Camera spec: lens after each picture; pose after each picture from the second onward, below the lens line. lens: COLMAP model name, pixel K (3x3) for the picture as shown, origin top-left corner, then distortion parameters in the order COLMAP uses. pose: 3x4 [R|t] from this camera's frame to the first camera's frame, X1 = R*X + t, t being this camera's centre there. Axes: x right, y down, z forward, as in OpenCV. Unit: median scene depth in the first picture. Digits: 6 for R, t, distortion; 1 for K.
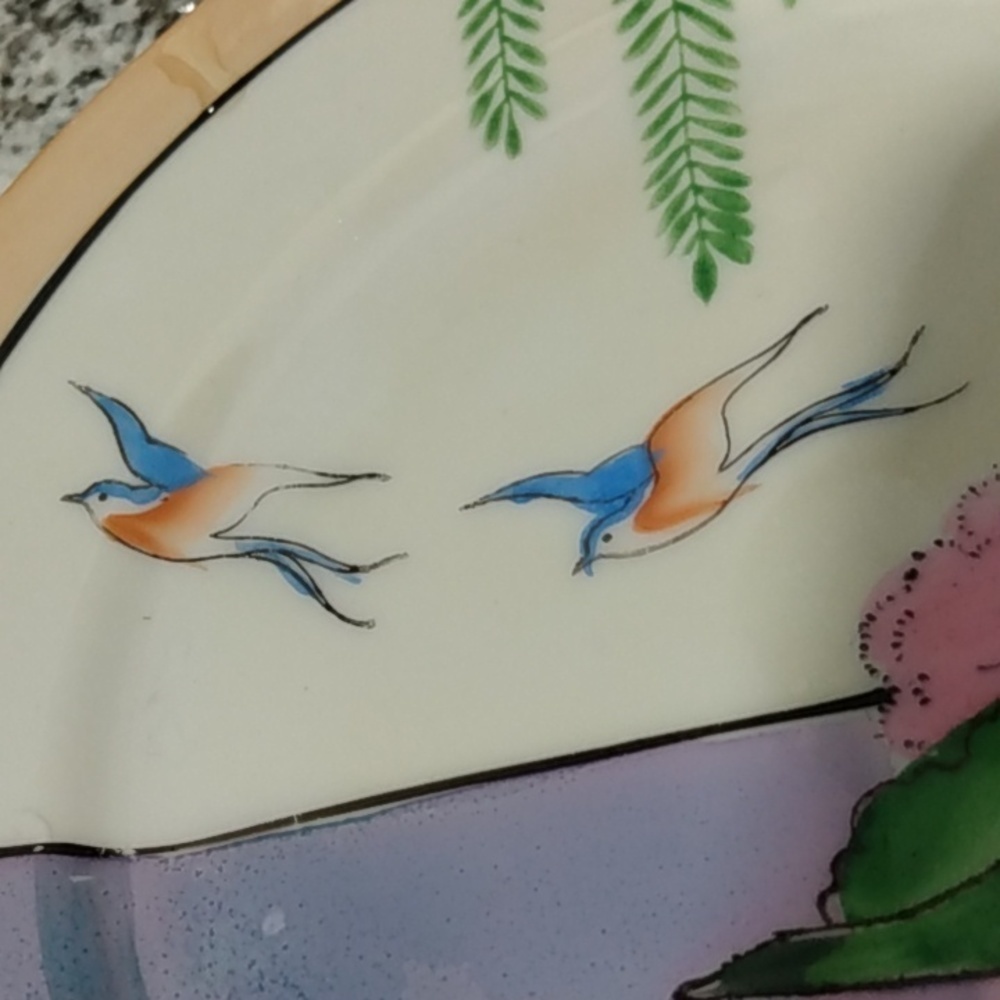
lens RADIAL K [[1627.7, 0, 503.2], [0, 1627.7, 505.5], [0, 0, 1]] dist [0.091181, 0.000000]
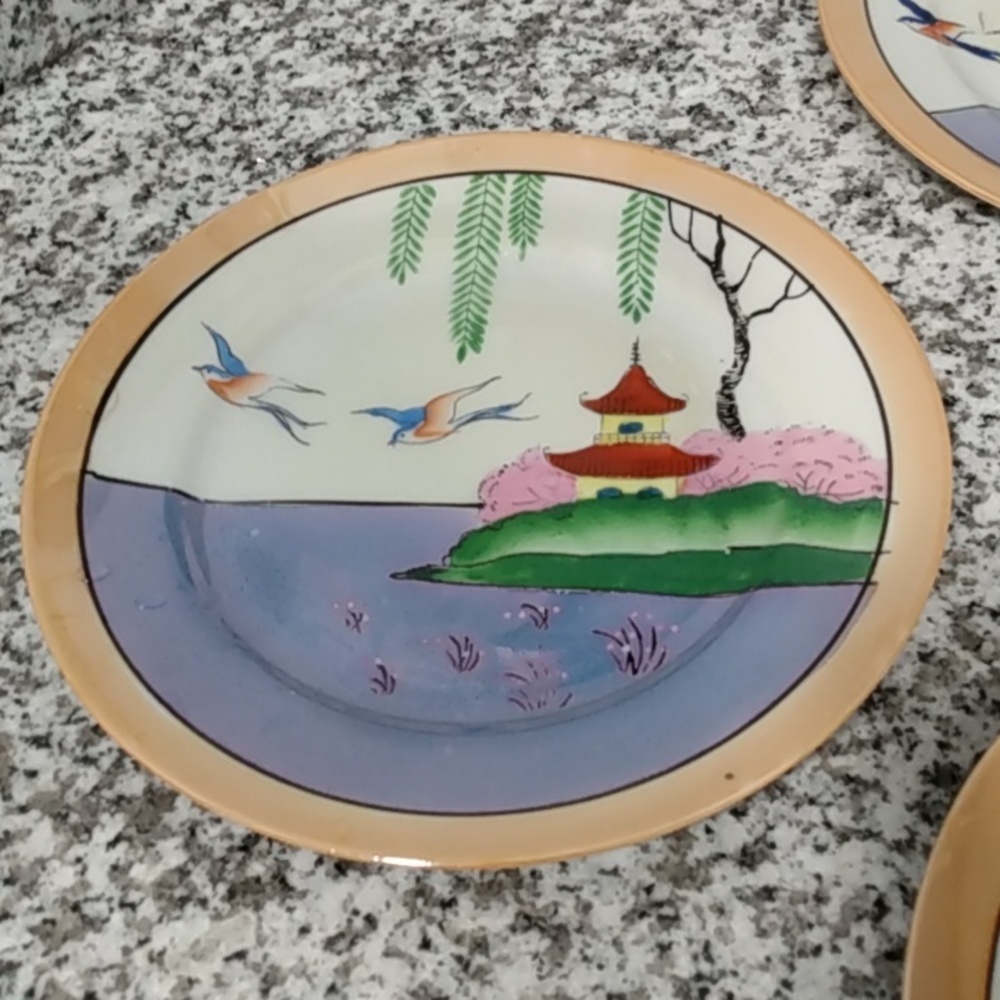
lens RADIAL K [[1627.7, 0, 493.6], [0, 1627.7, 503.0], [0, 0, 1]] dist [0.091181, 0.000000]
pose [[0.952321, 0.261230, 0.157618, -0.172415], [-0.257511, 0.965276, -0.043937, 0.187972], [-0.163623, 0.001253, 0.986522, -1.543754]]
